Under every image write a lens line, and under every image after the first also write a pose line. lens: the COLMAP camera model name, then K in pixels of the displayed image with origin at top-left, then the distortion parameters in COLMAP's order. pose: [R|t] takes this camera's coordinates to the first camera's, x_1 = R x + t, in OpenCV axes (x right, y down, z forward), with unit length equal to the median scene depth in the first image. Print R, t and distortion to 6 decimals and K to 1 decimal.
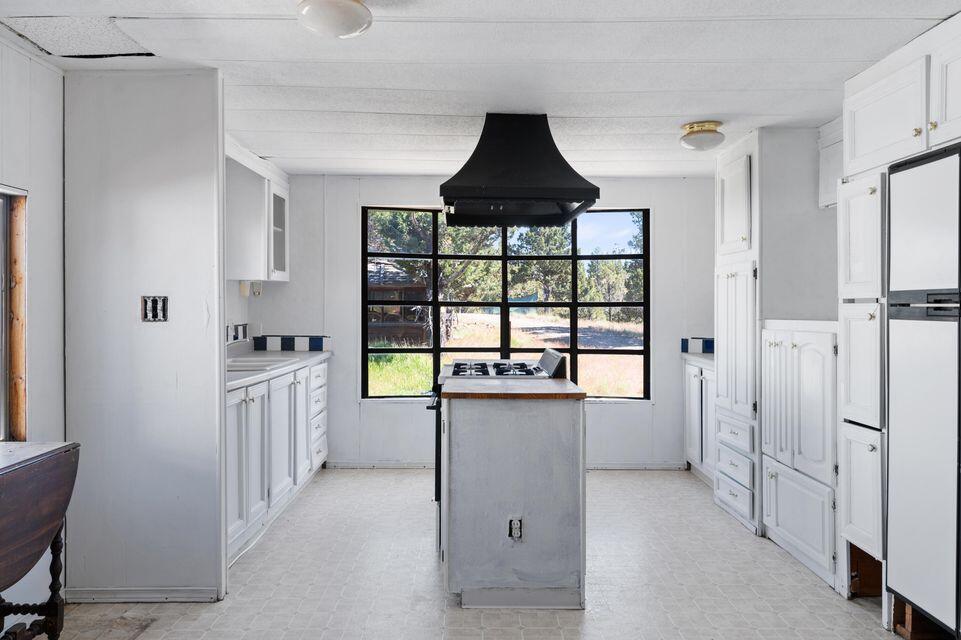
lens RADIAL K [[724.8, 0, 476.5], [0, 724.8, 301.7], [0, 0, 1]] dist [-0.009953, 0.005240]
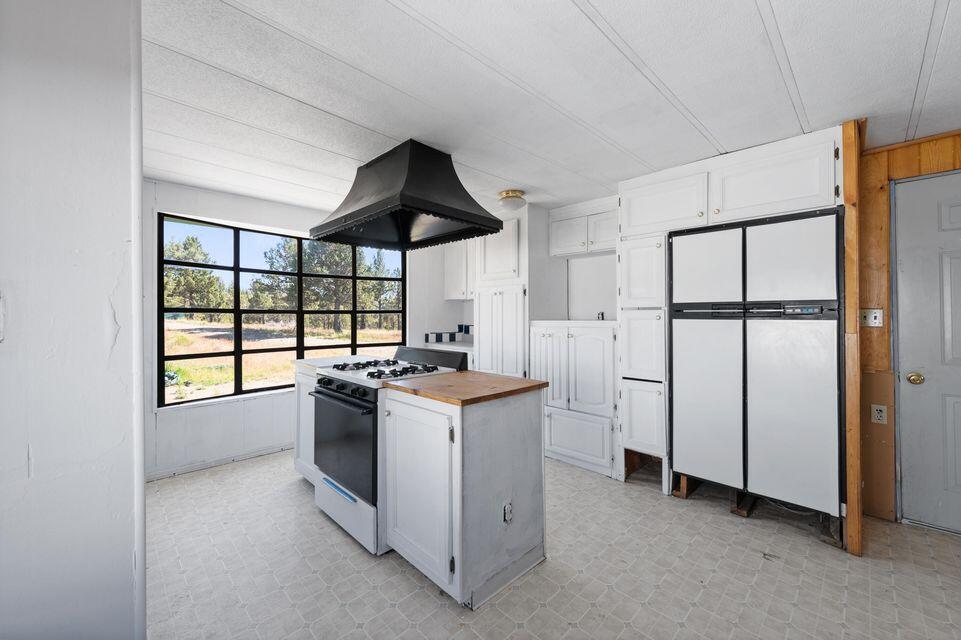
lens RADIAL K [[382.5, 0, 477.0], [0, 382.5, 310.9], [0, 0, 1]] dist [-0.000420, -0.000121]
pose [[0.719150, 0.001394, 0.694853, -0.287655], [-0.000533, 0.999999, -0.001454, 0.004352], [-0.694855, 0.000675, 0.719150, 0.453620]]
